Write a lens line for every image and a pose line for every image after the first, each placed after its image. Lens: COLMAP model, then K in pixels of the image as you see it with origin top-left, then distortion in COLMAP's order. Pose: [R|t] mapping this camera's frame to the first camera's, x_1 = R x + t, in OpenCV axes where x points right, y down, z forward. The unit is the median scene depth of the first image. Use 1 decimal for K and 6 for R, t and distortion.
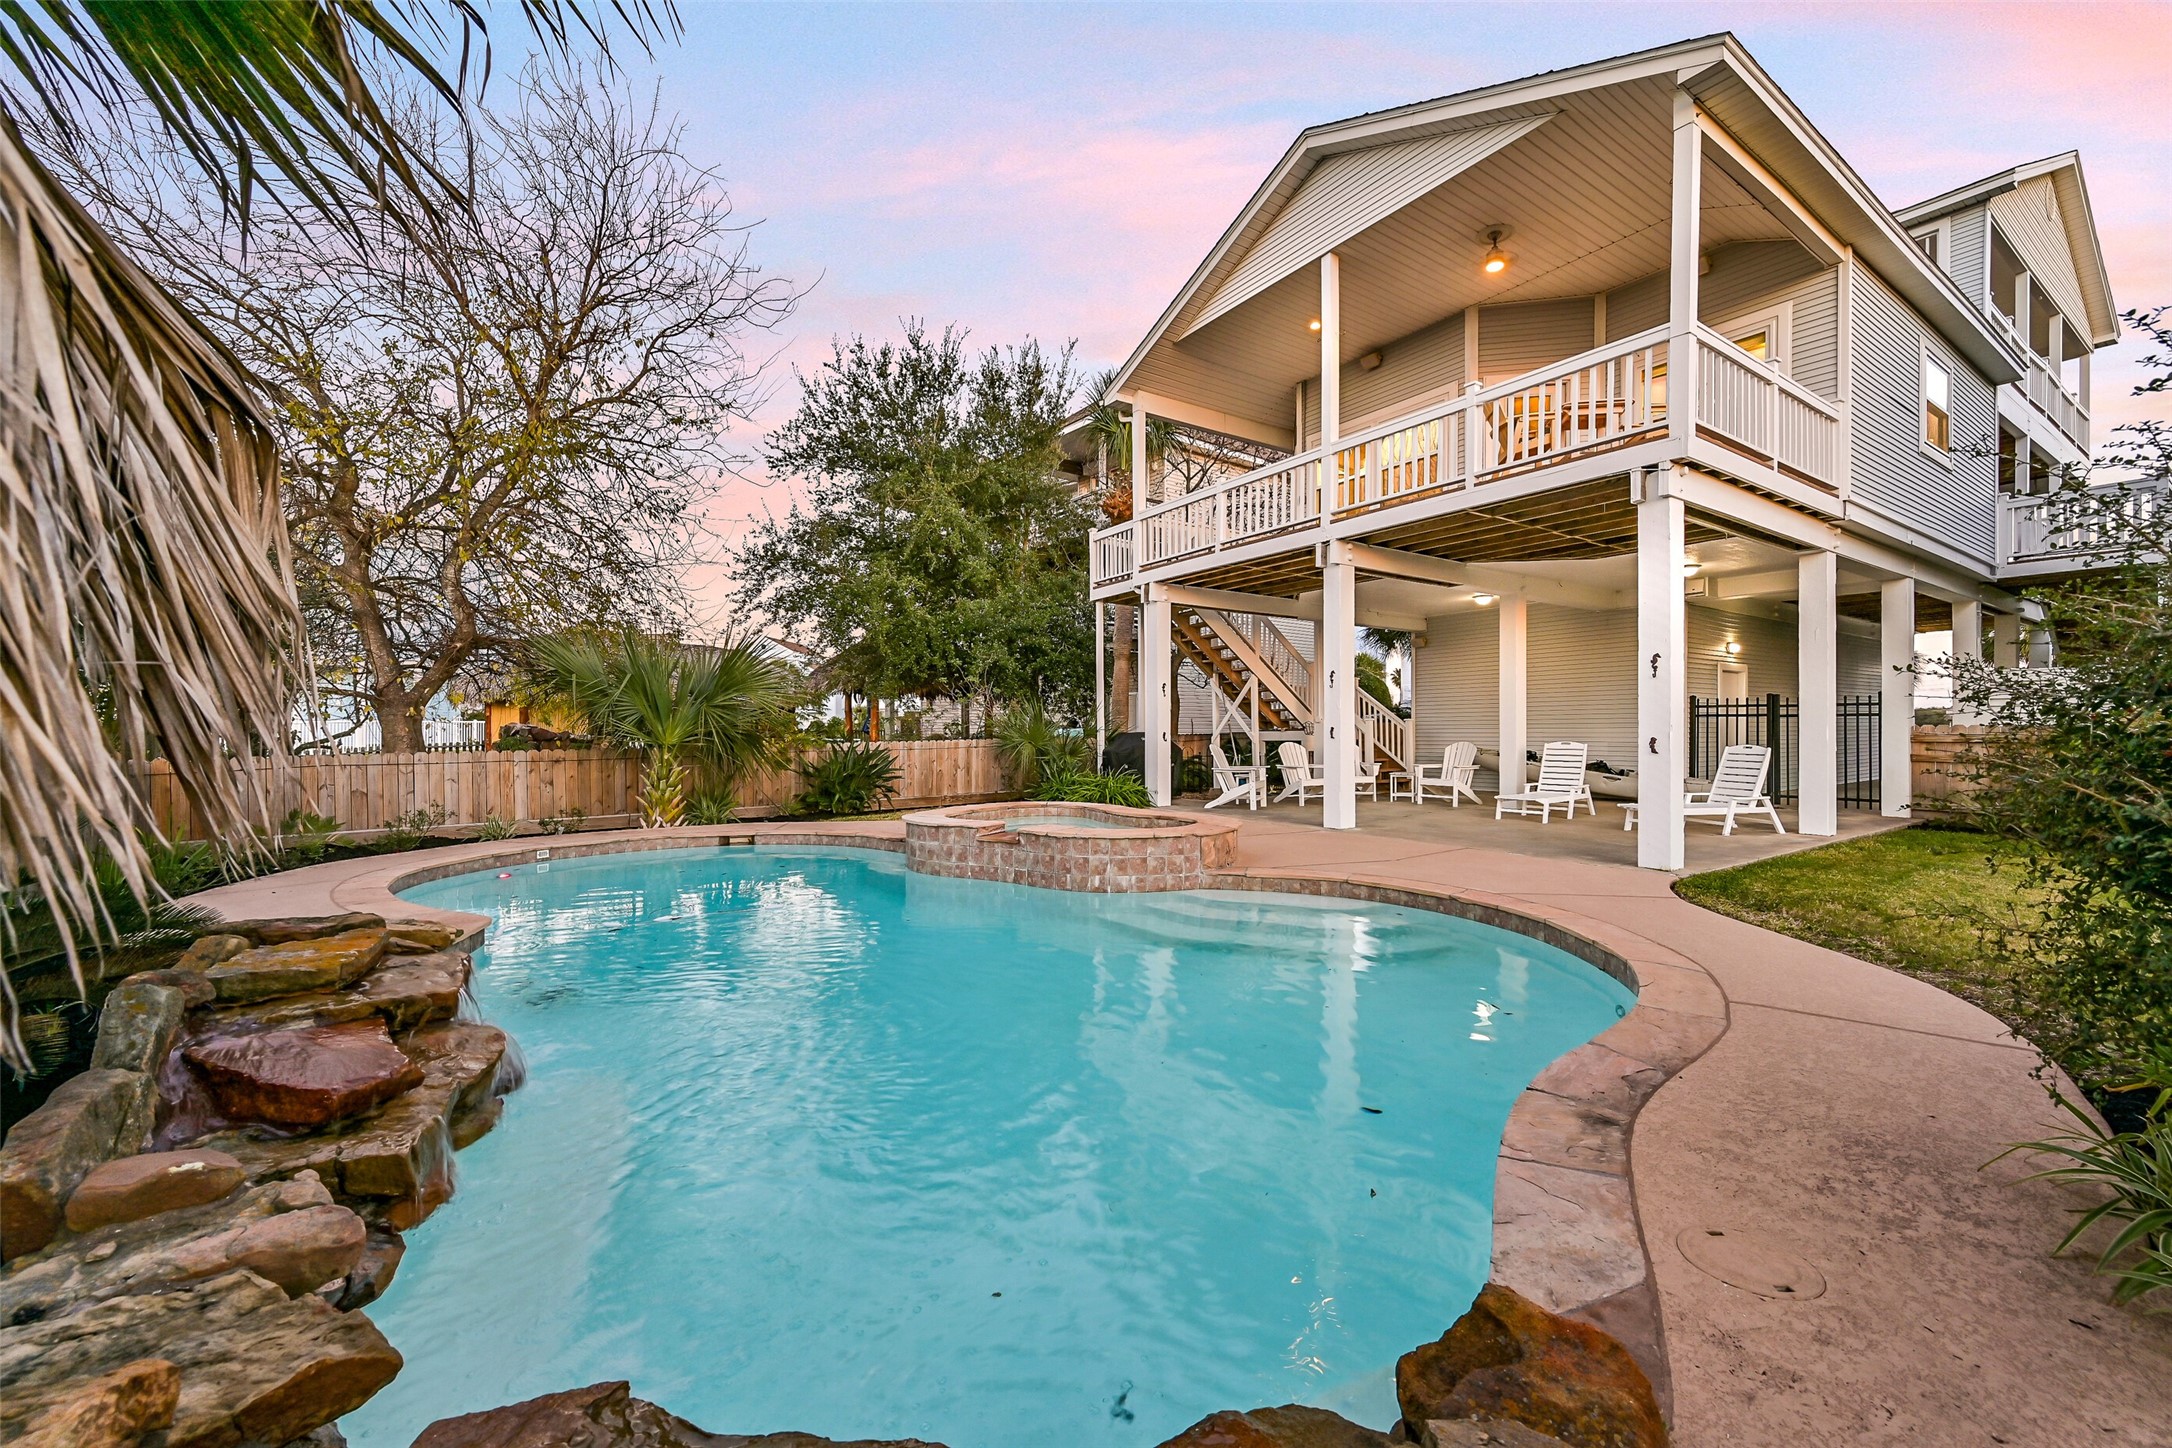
lens RADIAL K [[842.2, 0, 1083.7], [0, 842.2, 722.6], [0, 0, 1]] dist [0.002502, -0.001187]
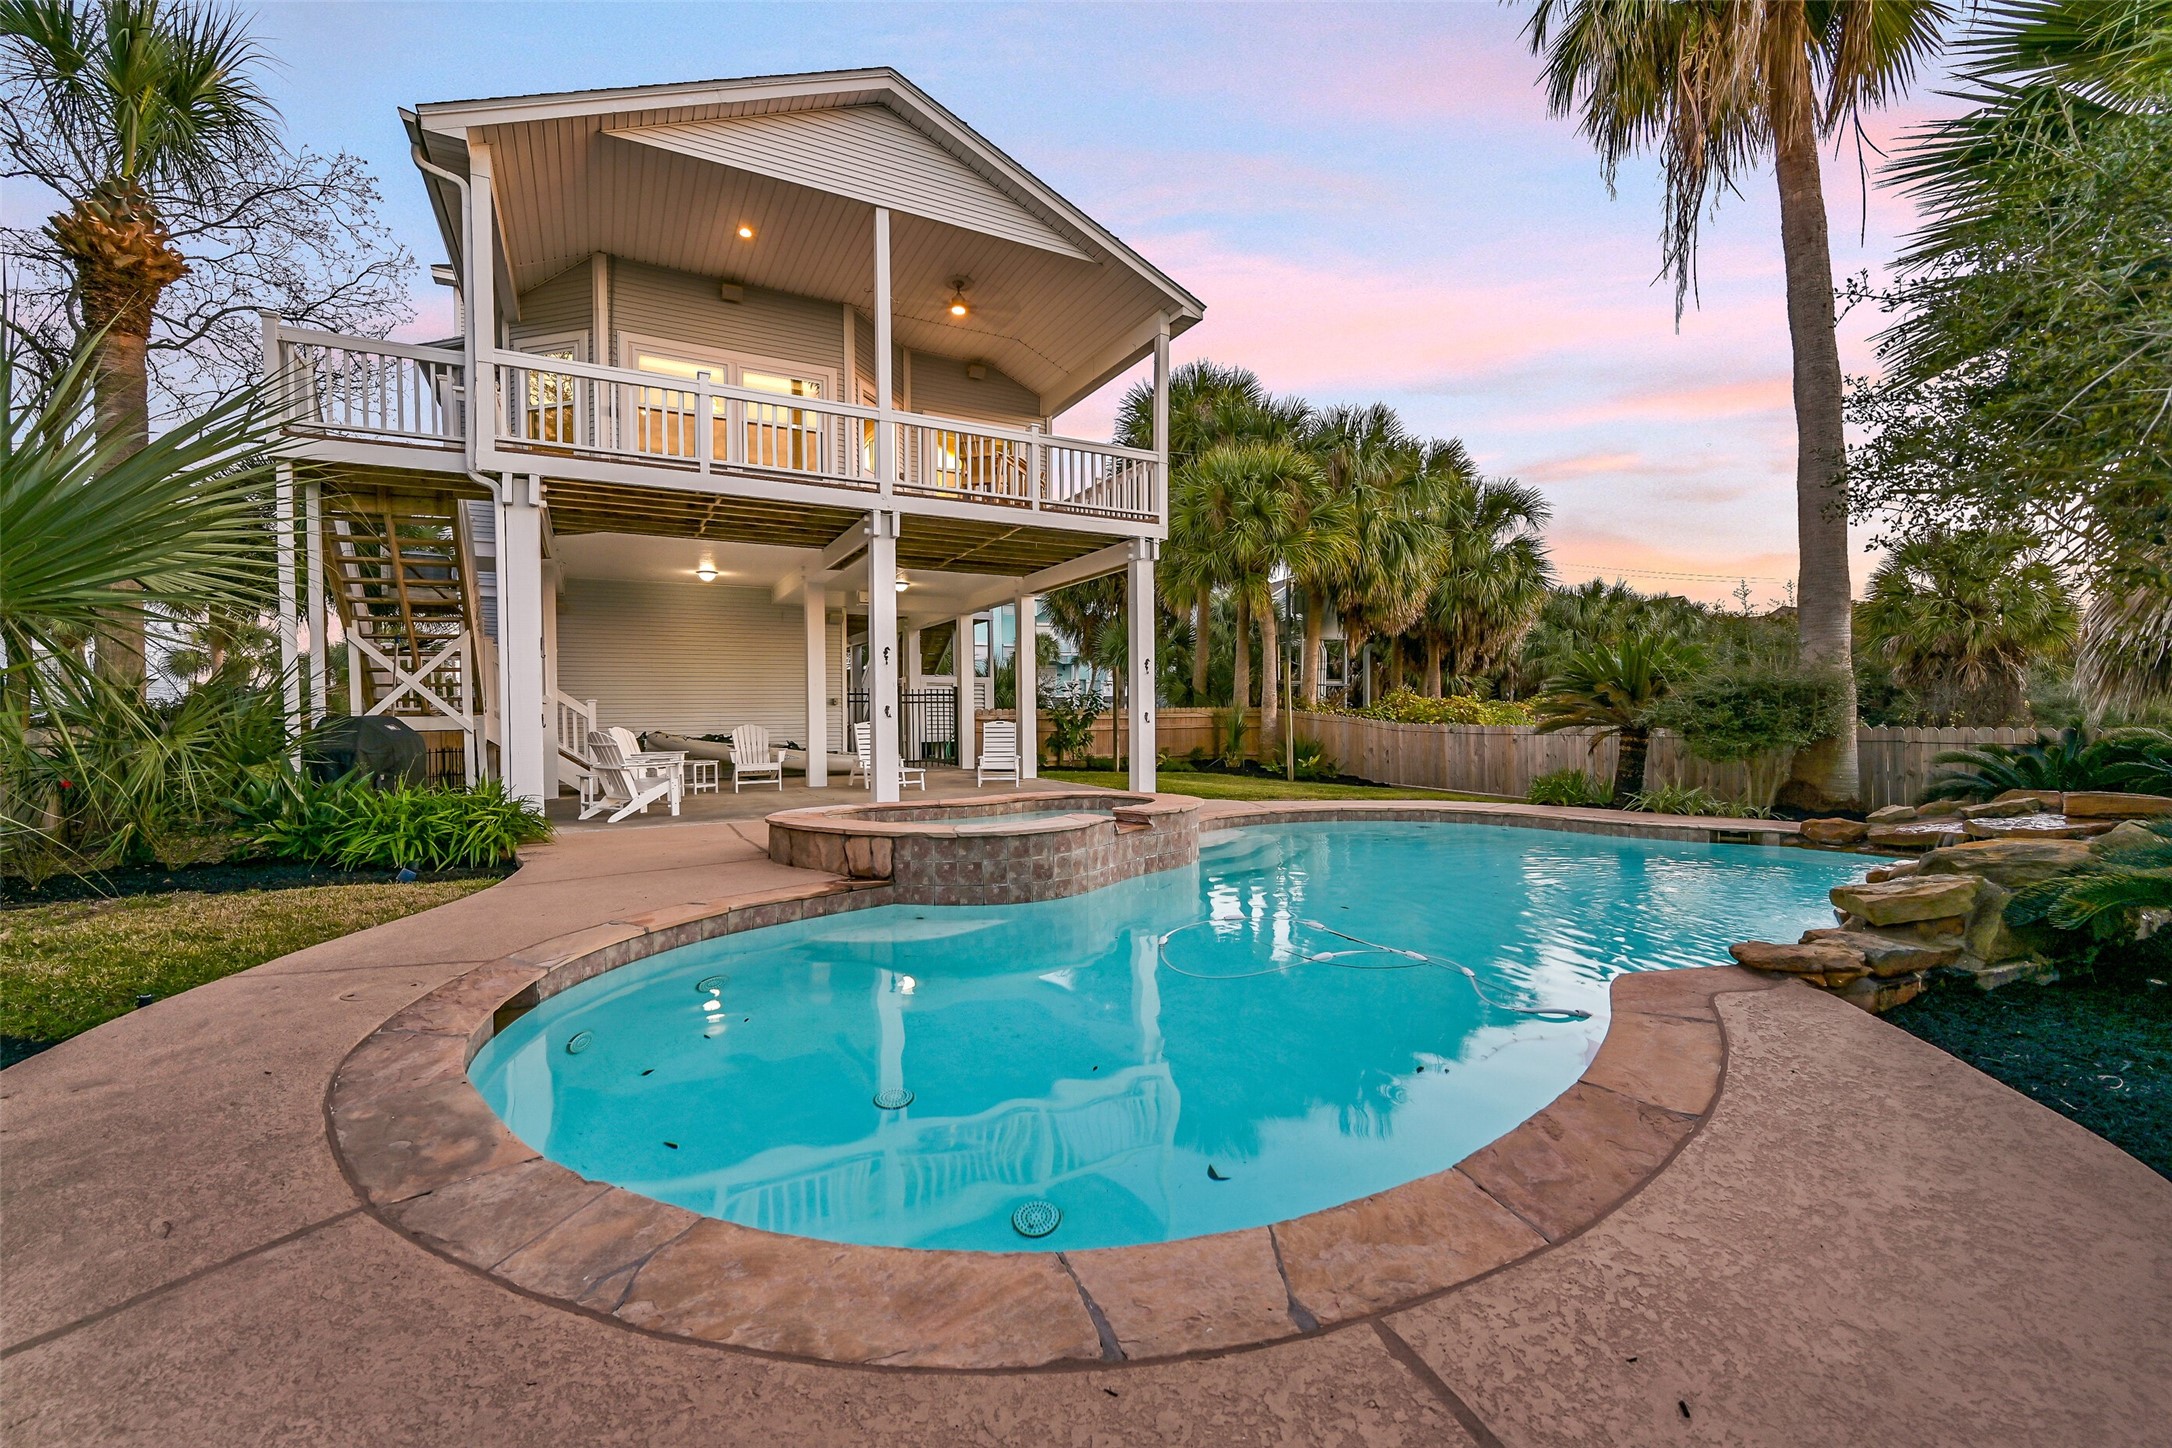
lens RADIAL K [[904.1, 0, 1085.4], [0, 904.1, 728.9], [0, 0, 1]] dist [-0.009564, -0.000089]
pose [[0.086094, -0.016288, 0.996154, -0.730529], [0.004961, 0.999861, 0.015920, 0.017652], [-0.996275, 0.003571, 0.086162, 0.701697]]
